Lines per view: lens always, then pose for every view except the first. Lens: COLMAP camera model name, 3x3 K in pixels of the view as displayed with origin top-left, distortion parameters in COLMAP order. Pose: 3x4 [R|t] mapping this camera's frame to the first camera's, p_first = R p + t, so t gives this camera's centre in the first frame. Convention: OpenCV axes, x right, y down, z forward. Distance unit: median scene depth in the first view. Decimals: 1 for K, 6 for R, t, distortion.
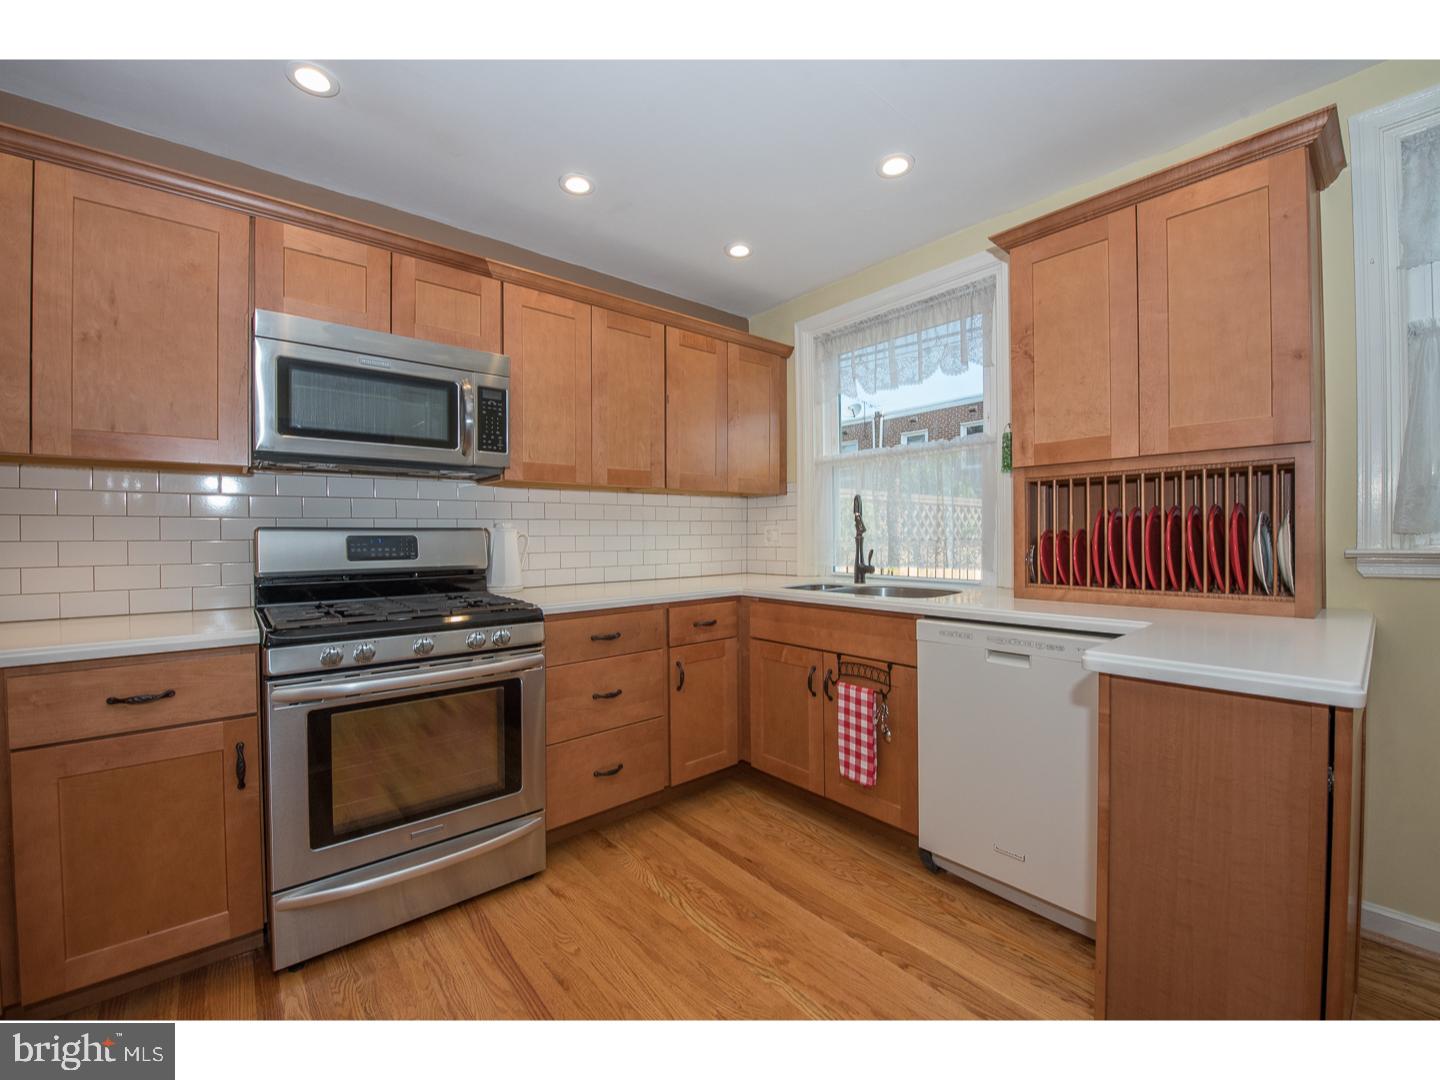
lens RADIAL K [[573.2, 0, 722.5], [0, 573.2, 542.4], [0, 0, 1]] dist [-0.018736, -0.000544]
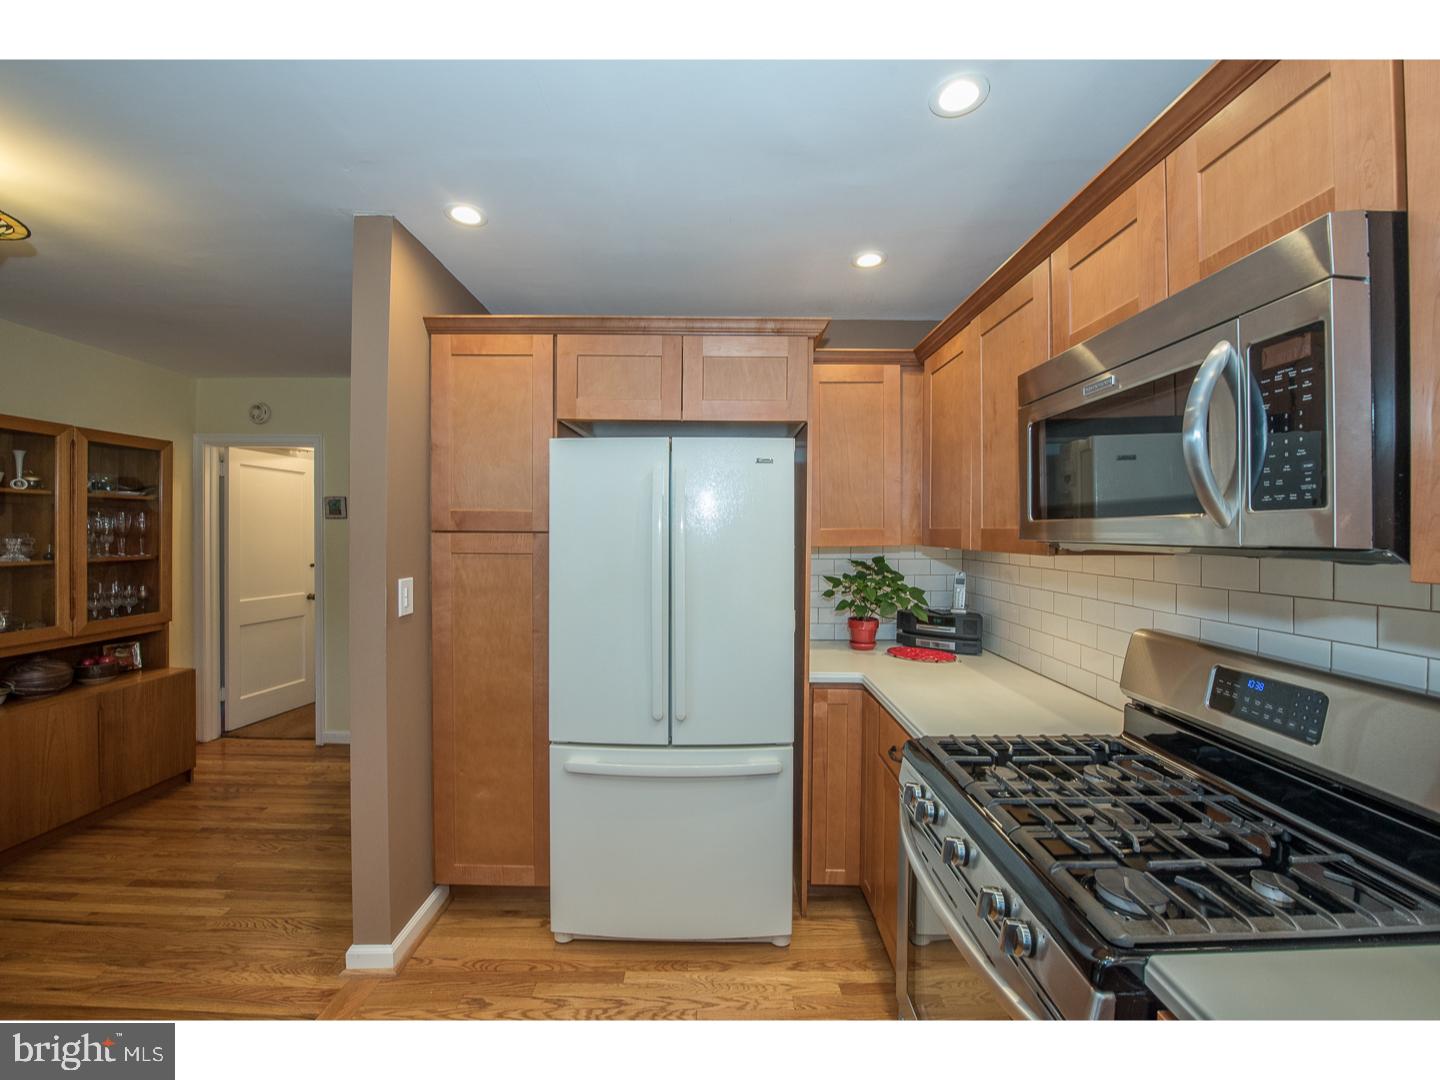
lens RADIAL K [[573.2, 0, 719.4], [0, 573.2, 531.3], [0, 0, 1]] dist [-0.018736, -0.000544]
pose [[-0.641573, 0.003154, -0.767055, 0.140233], [-0.002036, 0.999981, 0.005815, -0.199882], [0.767059, 0.005293, -0.641554, 1.308493]]
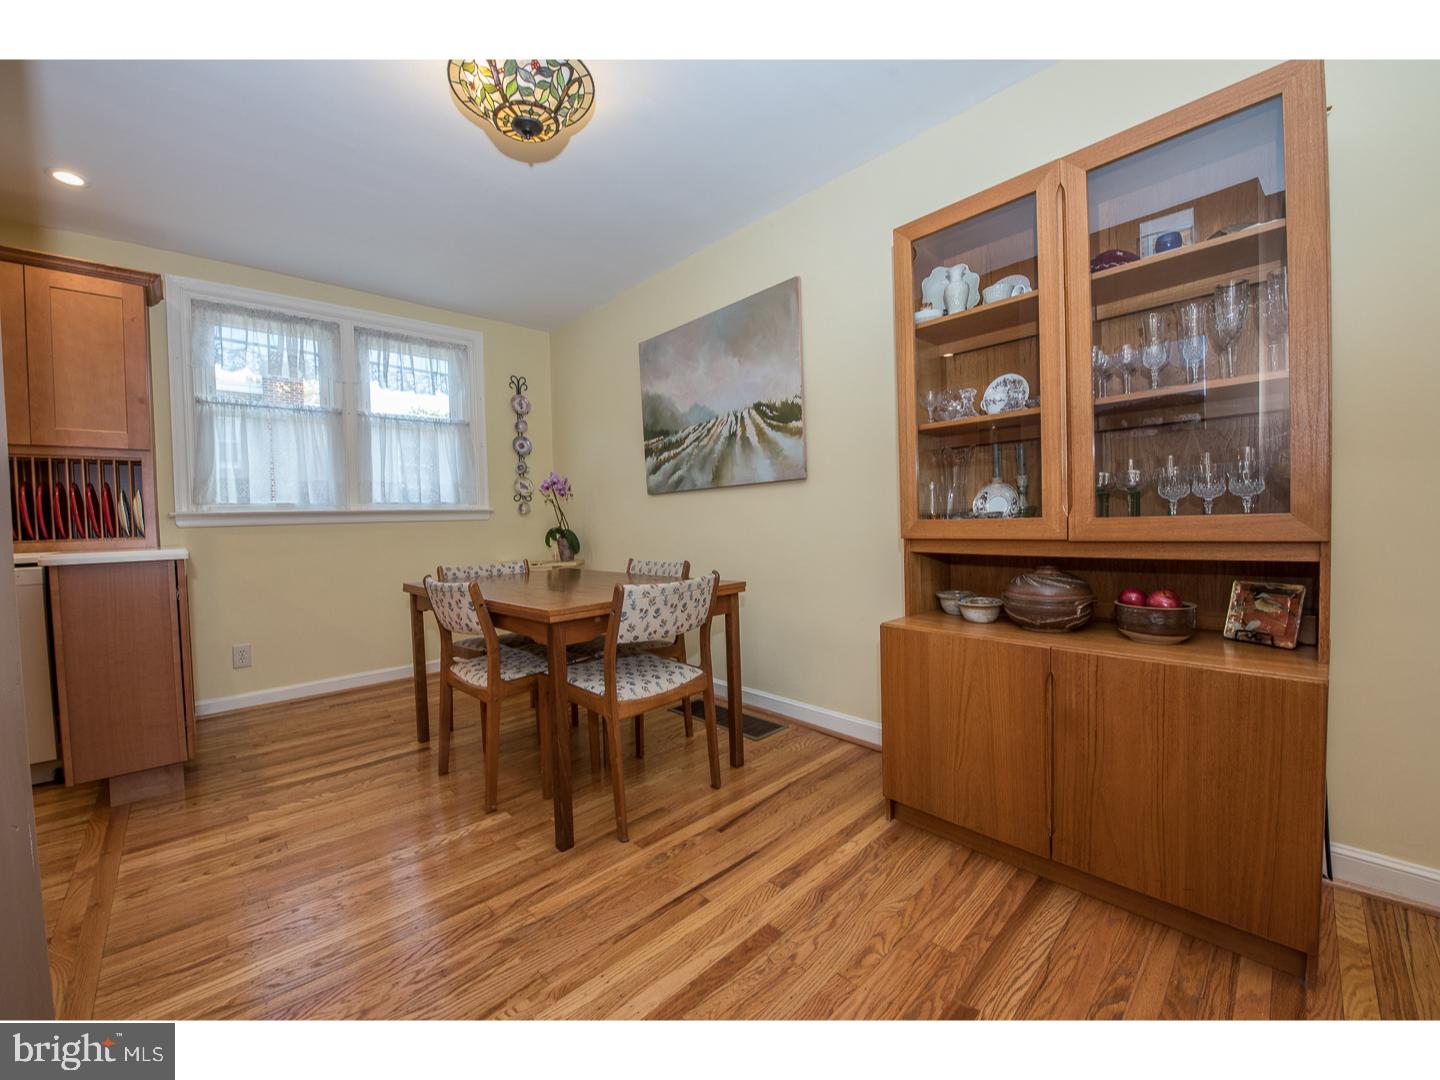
lens RADIAL K [[573.2, 0, 724.6], [0, 573.2, 535.5], [0, 0, 1]] dist [-0.018736, -0.000544]
pose [[-0.068146, -0.026322, 0.997328, -0.855205], [0.028271, 0.999200, 0.028303, 0.093708], [-0.997275, 0.030124, -0.067348, -0.692051]]
